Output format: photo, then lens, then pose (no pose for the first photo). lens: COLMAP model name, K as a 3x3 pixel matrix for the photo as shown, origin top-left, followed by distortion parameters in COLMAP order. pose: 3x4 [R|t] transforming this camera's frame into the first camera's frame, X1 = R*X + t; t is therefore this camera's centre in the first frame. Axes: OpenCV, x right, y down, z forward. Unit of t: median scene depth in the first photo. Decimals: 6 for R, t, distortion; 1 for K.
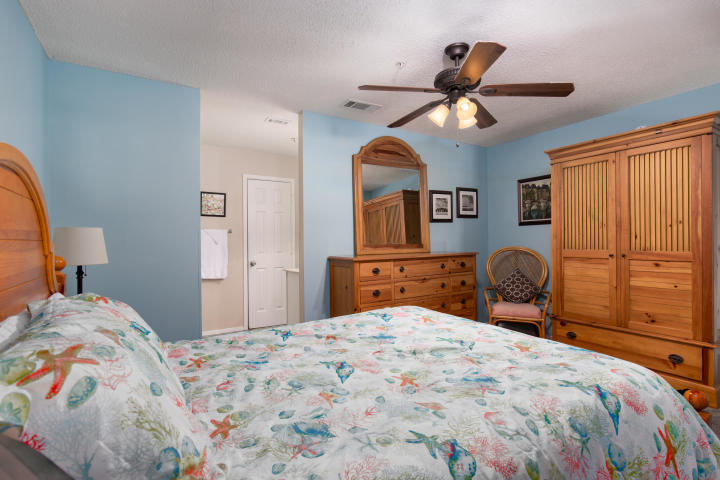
lens RADIAL K [[354.3, 0, 353.5], [0, 354.3, 240.5], [0, 0, 1]] dist [0.002219, 0.000027]
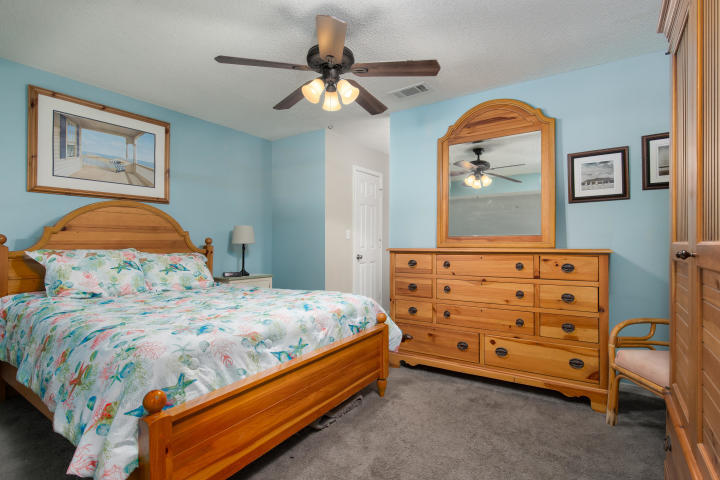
lens RADIAL K [[354.3, 0, 352.8], [0, 354.3, 238.3], [0, 0, 1]] dist [0.002219, 0.000027]
pose [[0.406020, 0.000572, -0.913864, 0.723064], [-0.007325, 0.999970, -0.002628, 0.020763], [0.913835, 0.007762, 0.406011, 0.403680]]
